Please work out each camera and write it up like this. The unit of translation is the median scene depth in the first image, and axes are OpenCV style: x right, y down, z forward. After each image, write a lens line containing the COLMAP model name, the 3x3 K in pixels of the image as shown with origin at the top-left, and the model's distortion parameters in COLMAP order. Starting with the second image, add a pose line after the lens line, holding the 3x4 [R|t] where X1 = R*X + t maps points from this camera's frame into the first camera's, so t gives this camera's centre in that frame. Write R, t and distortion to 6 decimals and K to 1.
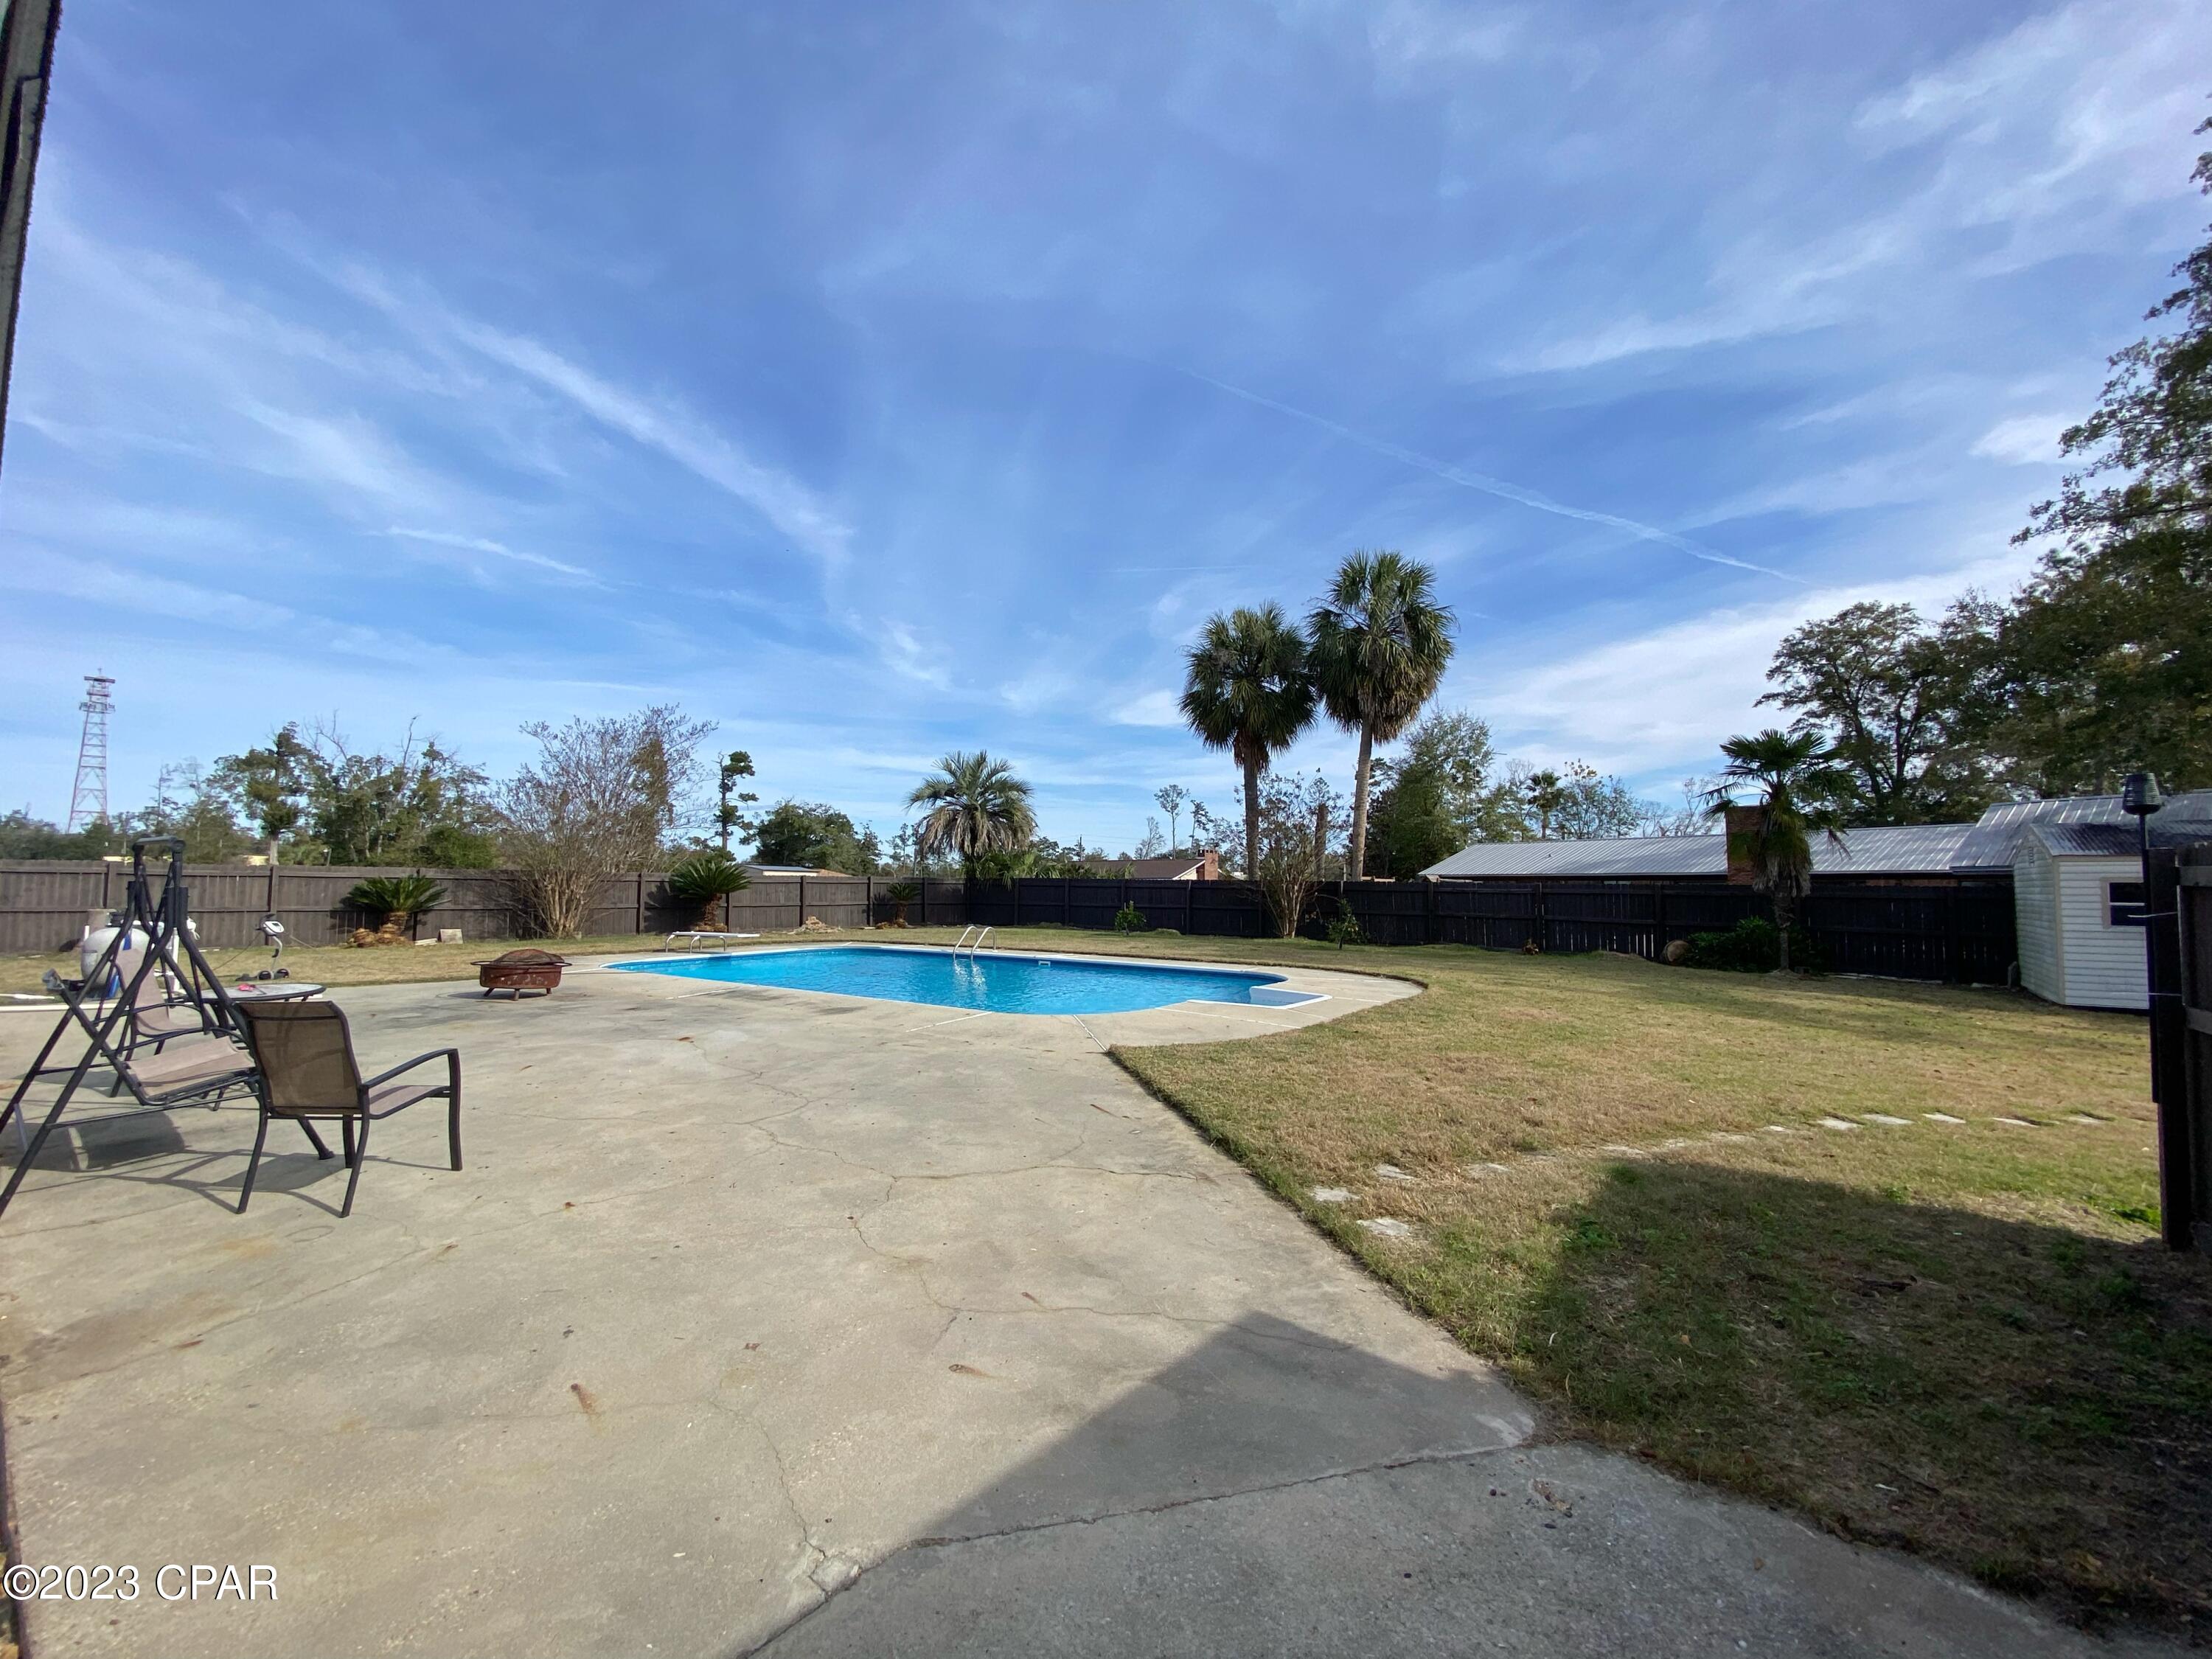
lens RADIAL K [[898.5, 0, 1094.6], [0, 898.5, 828.0], [0, 0, 1]] dist [0.058878, -0.047178]
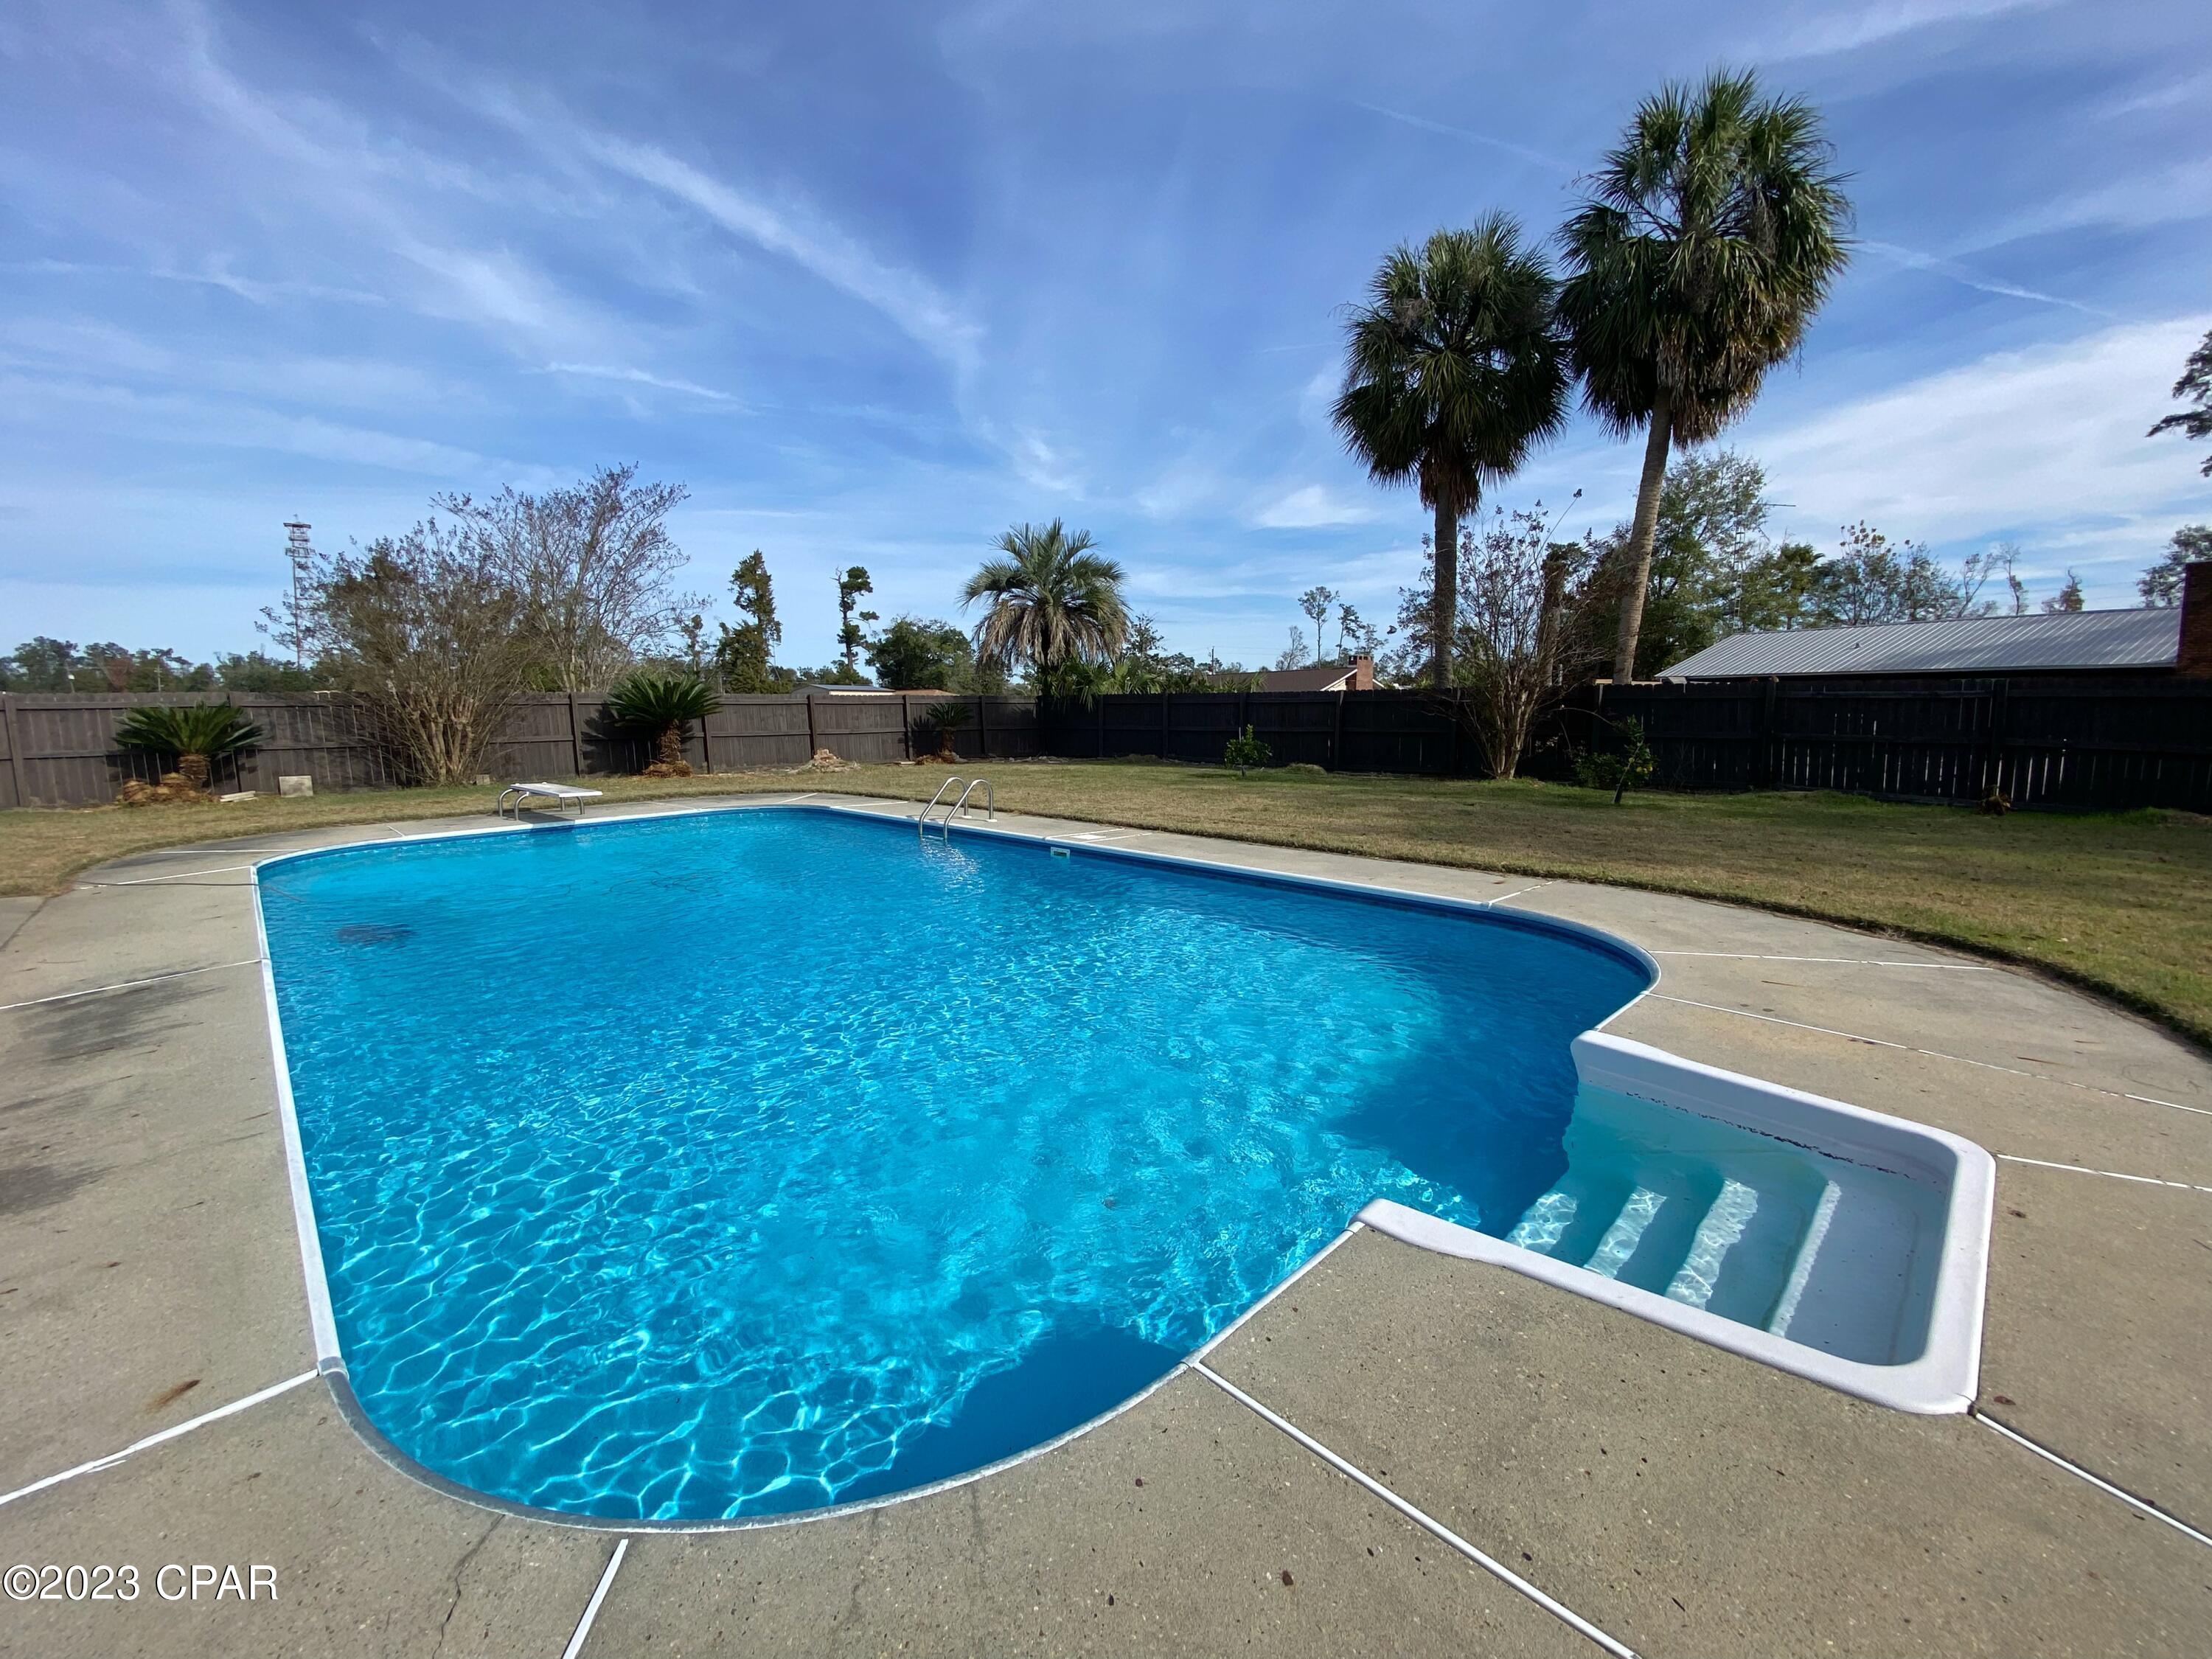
lens RADIAL K [[898.5, 0, 1094.6], [0, 898.5, 828.0], [0, 0, 1]] dist [0.058878, -0.047178]
pose [[0.988186, 0.002961, -0.153231, 0.022097], [0.027781, 0.979790, 0.198091, 0.015320], [0.150720, -0.200008, 0.968132, 0.235038]]
